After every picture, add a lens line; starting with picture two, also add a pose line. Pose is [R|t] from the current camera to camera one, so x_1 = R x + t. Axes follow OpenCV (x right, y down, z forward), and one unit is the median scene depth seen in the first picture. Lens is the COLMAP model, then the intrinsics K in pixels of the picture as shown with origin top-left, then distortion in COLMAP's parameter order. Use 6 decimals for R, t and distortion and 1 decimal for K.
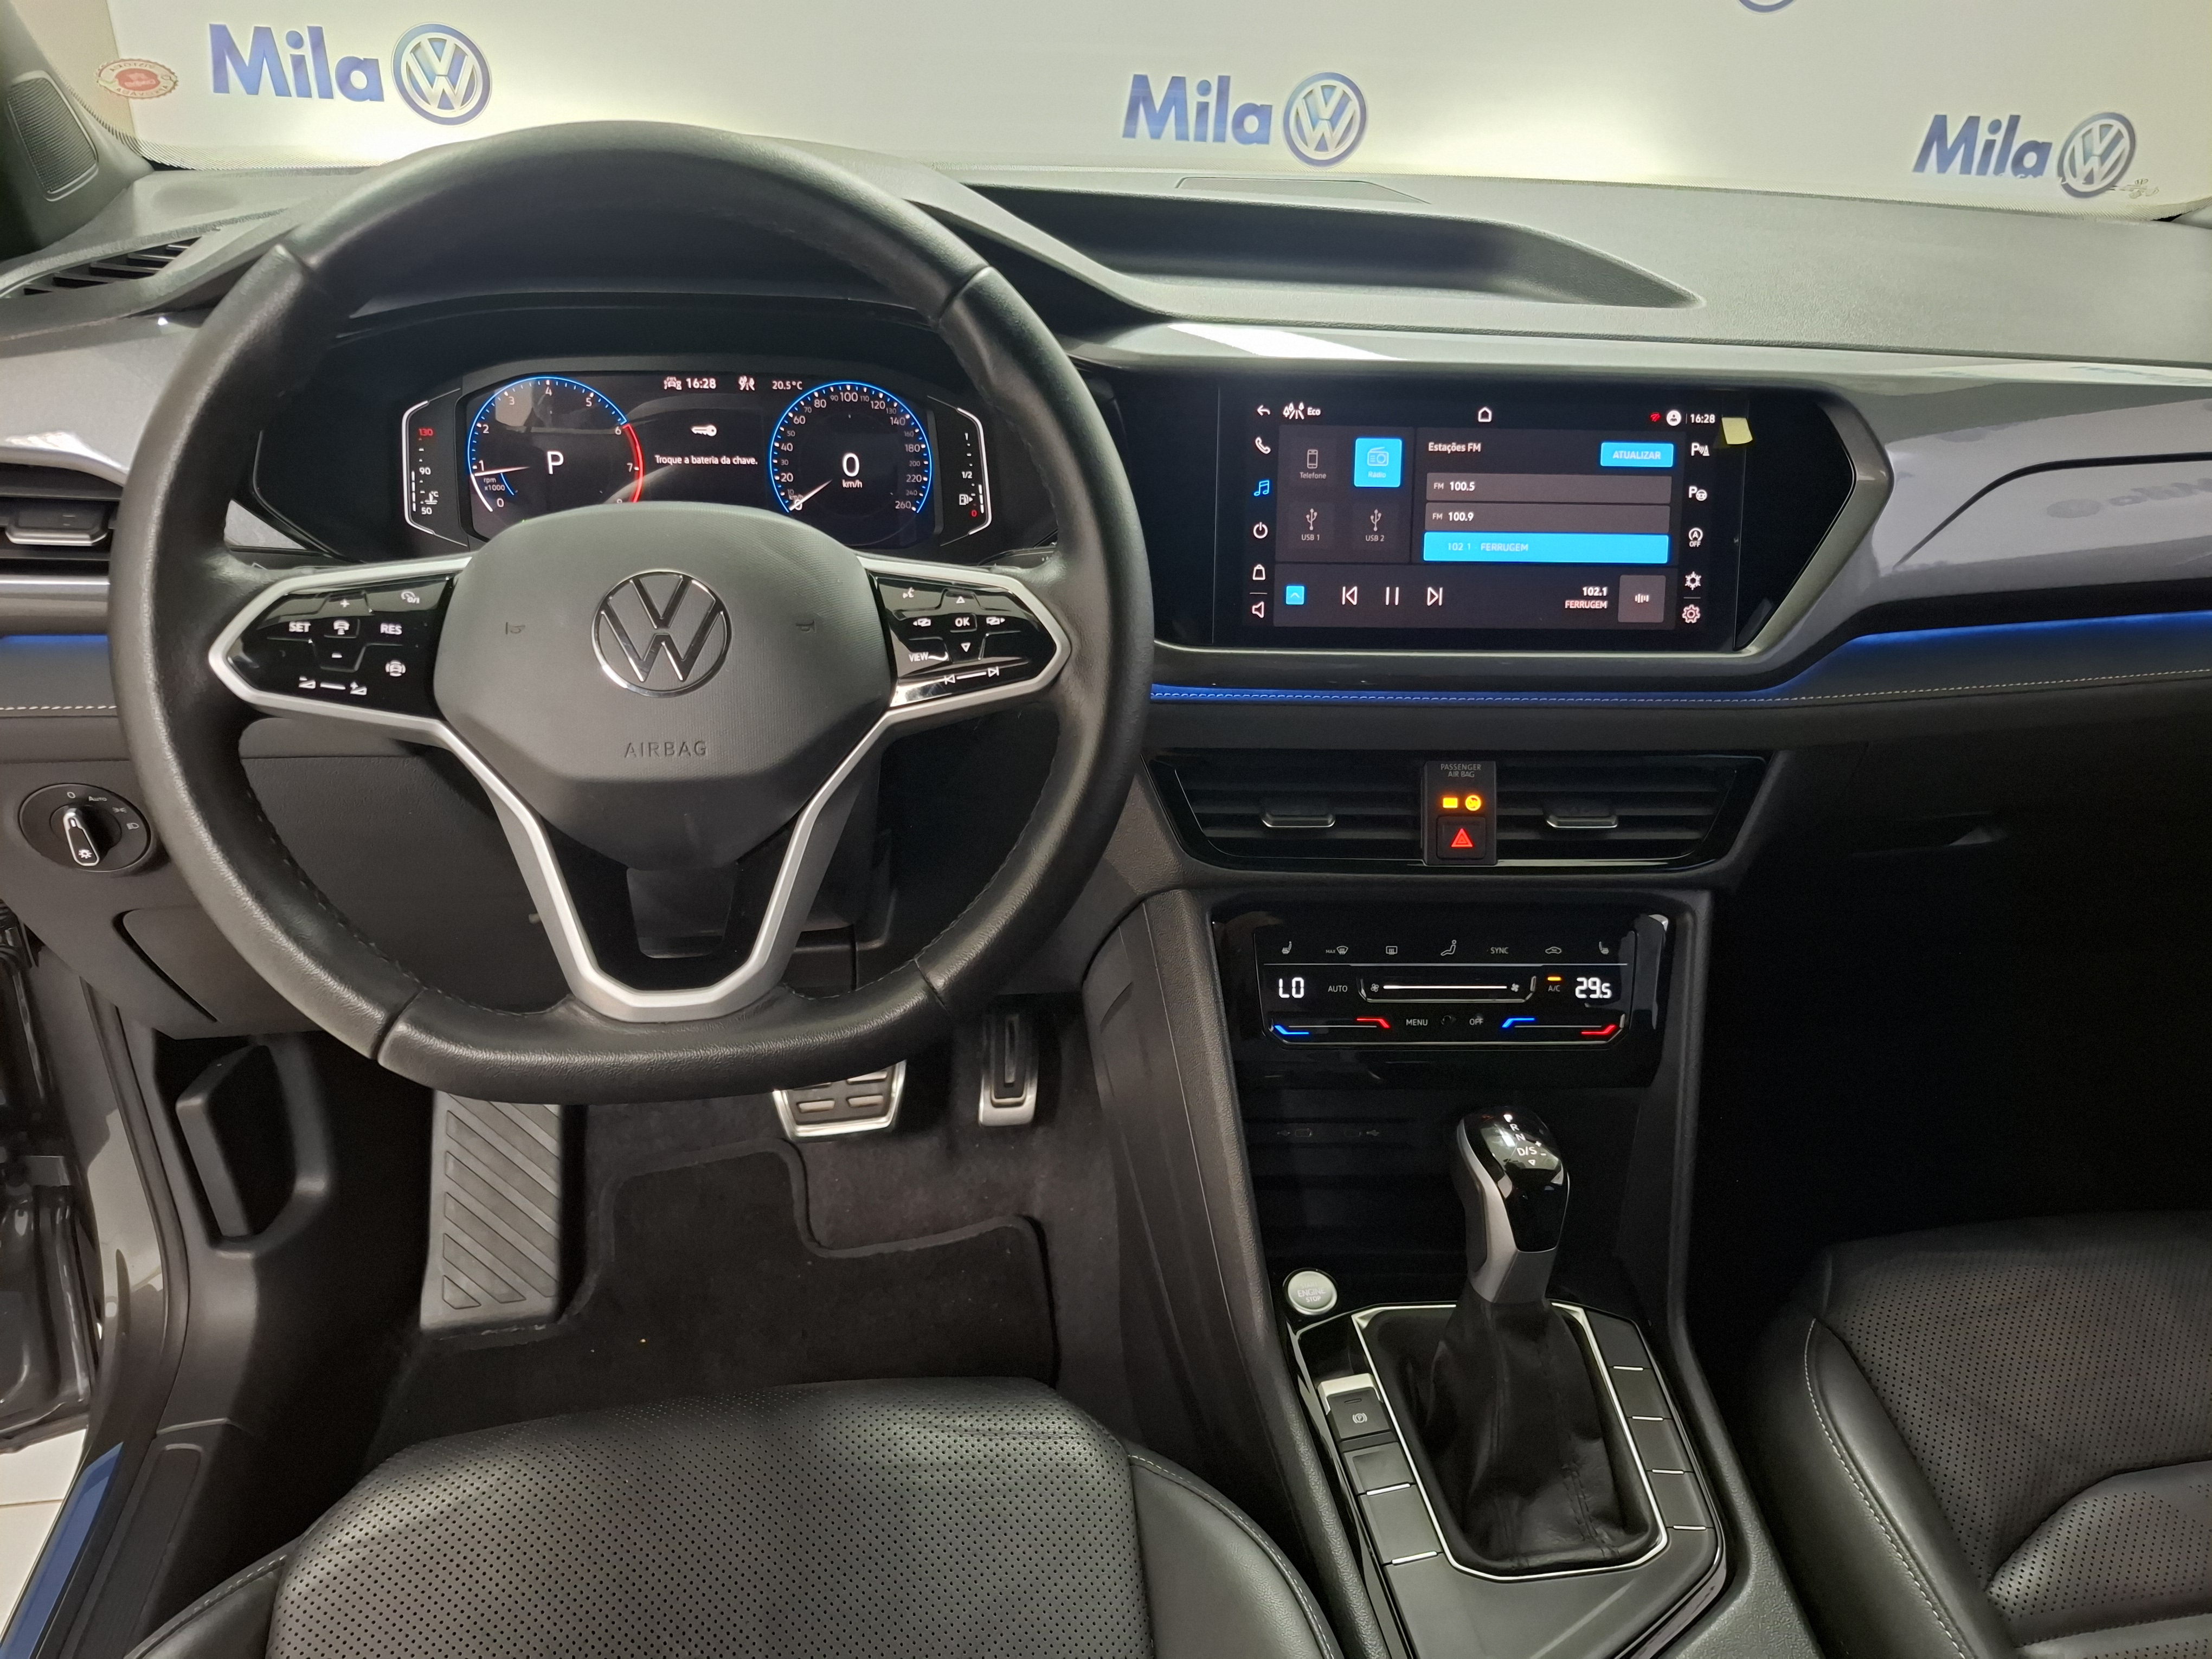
lens RADIAL K [[1570.5, 0, 1120.0], [0, 1570.5, 860.1], [0, 0, 1]] dist [0.071742, -0.066235]
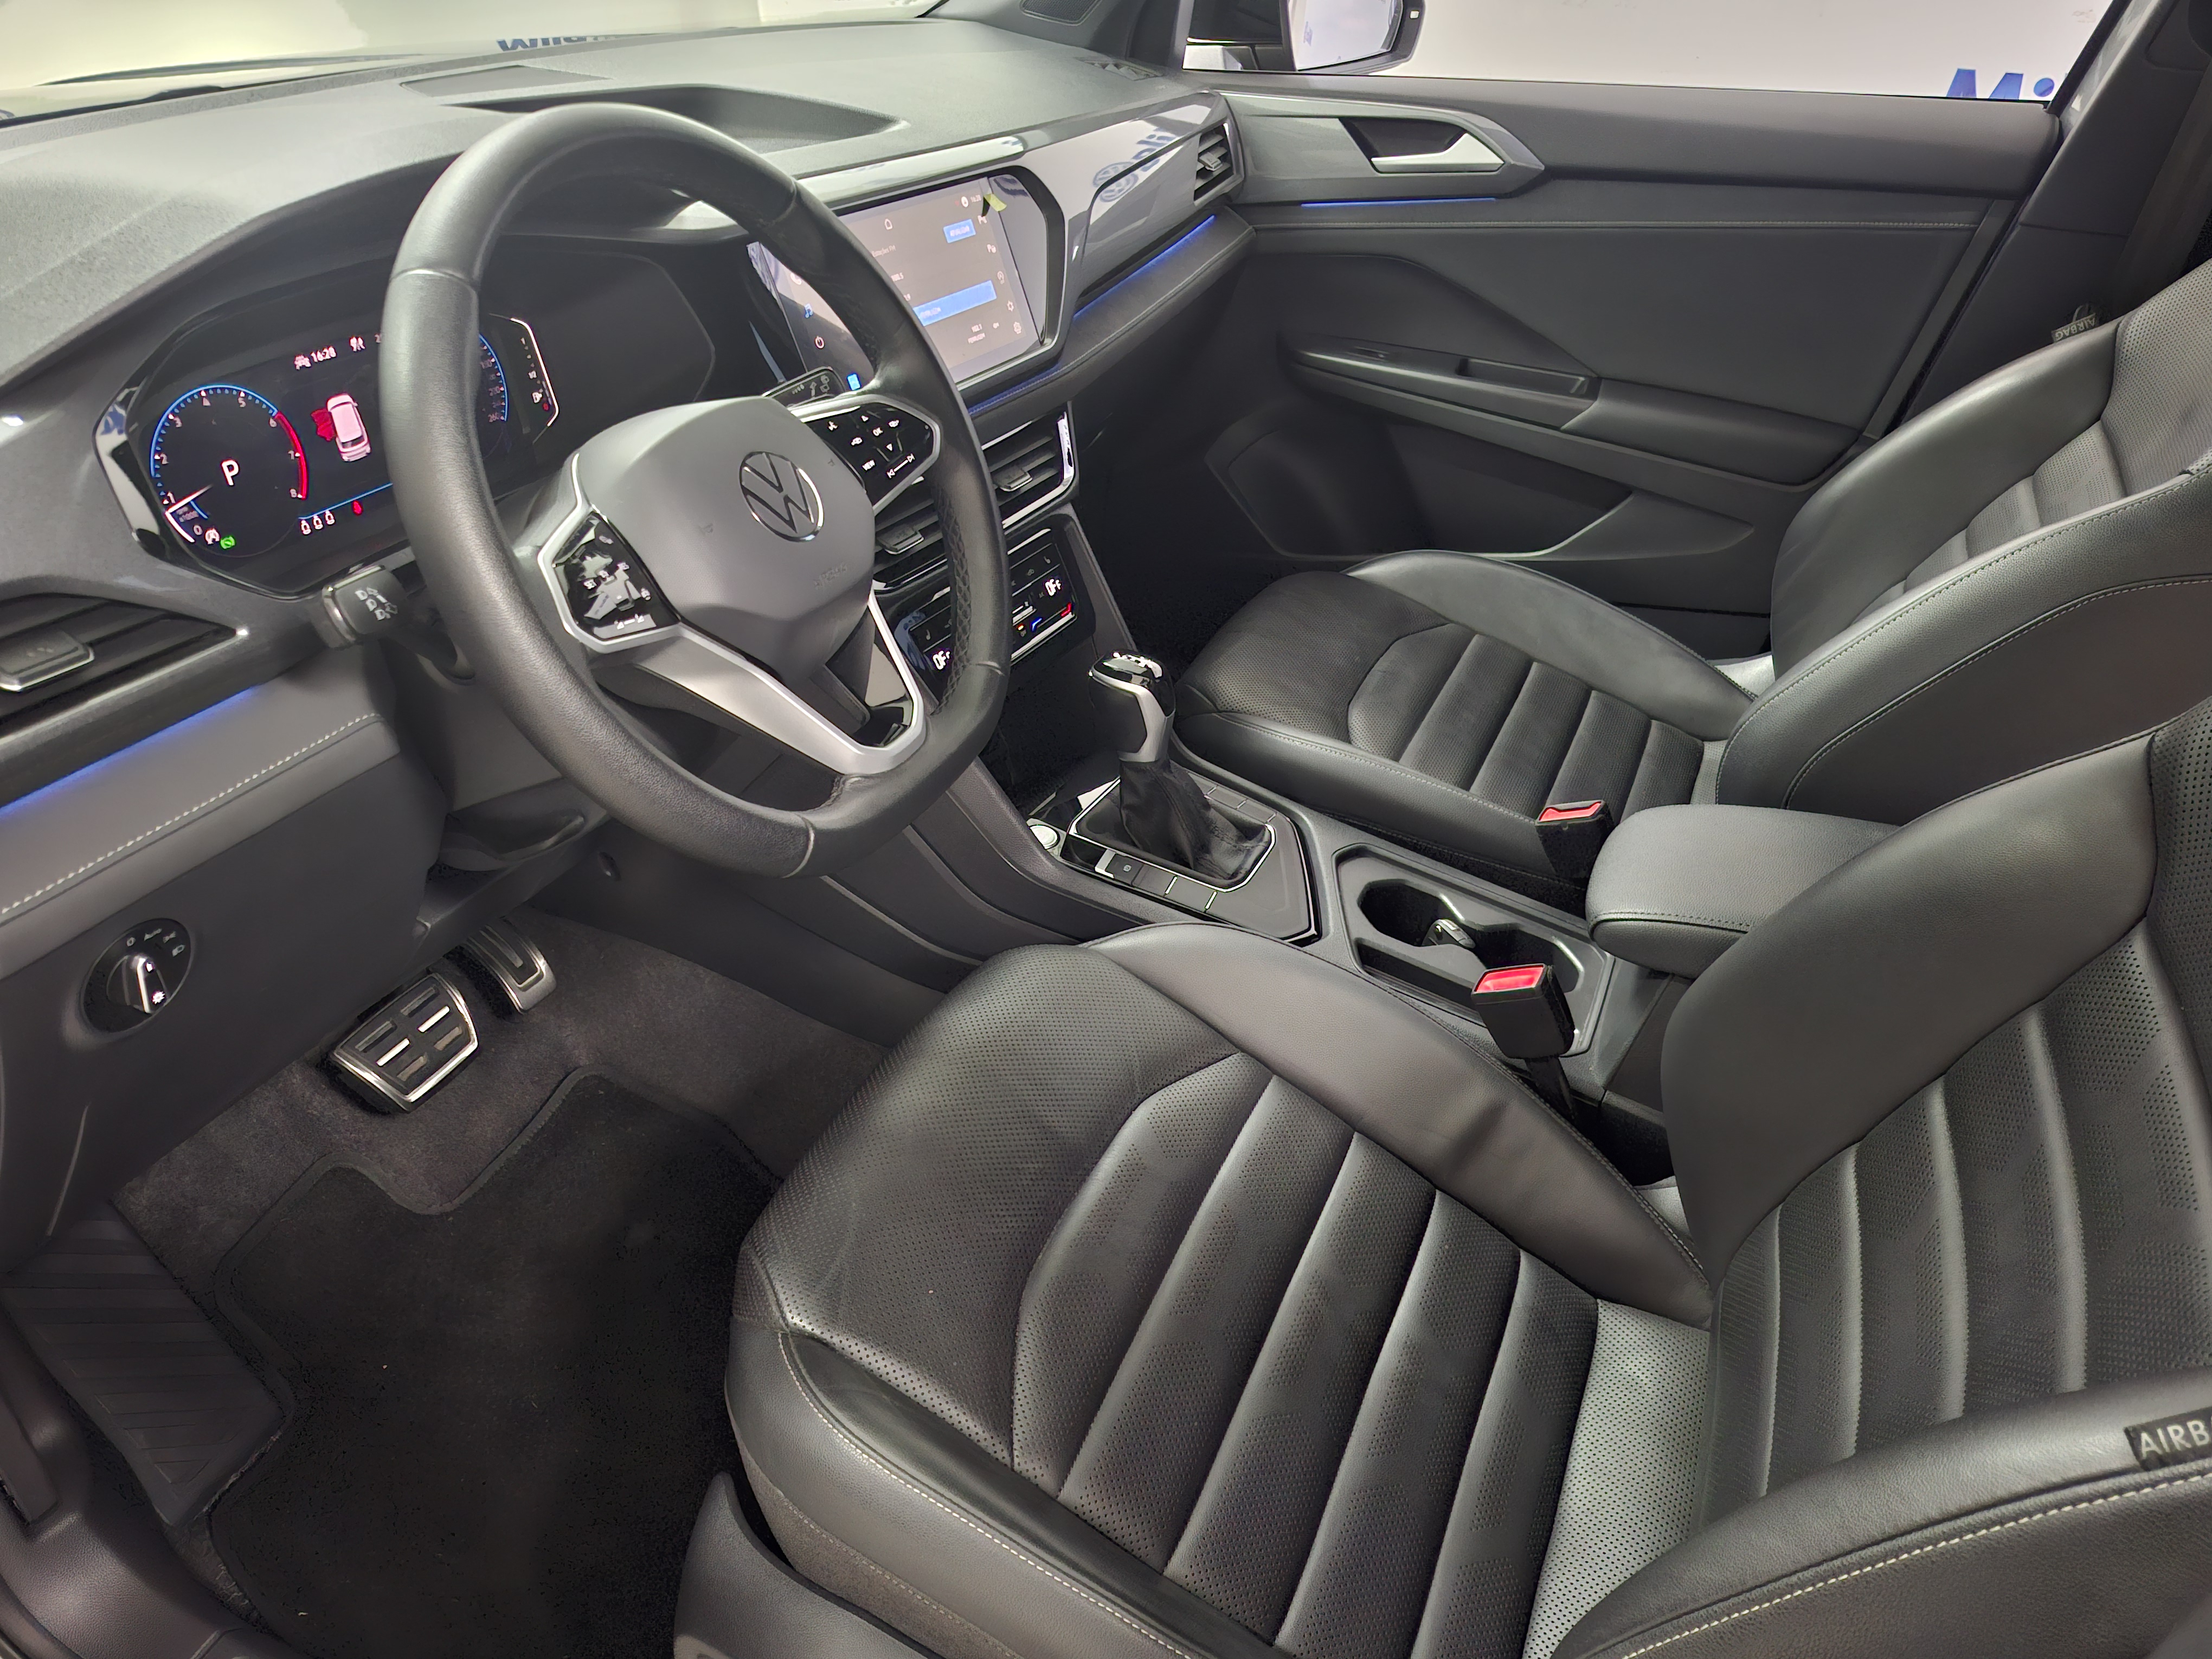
lens RADIAL K [[1570.5, 0, 1120.0], [0, 1570.5, 860.1], [0, 0, 1]] dist [0.071742, -0.066235]
pose [[0.552960, -0.486196, 0.676645, -0.832366], [0.407164, 0.866205, 0.289665, -0.102860], [-0.726948, 0.115333, 0.676938, -0.048943]]
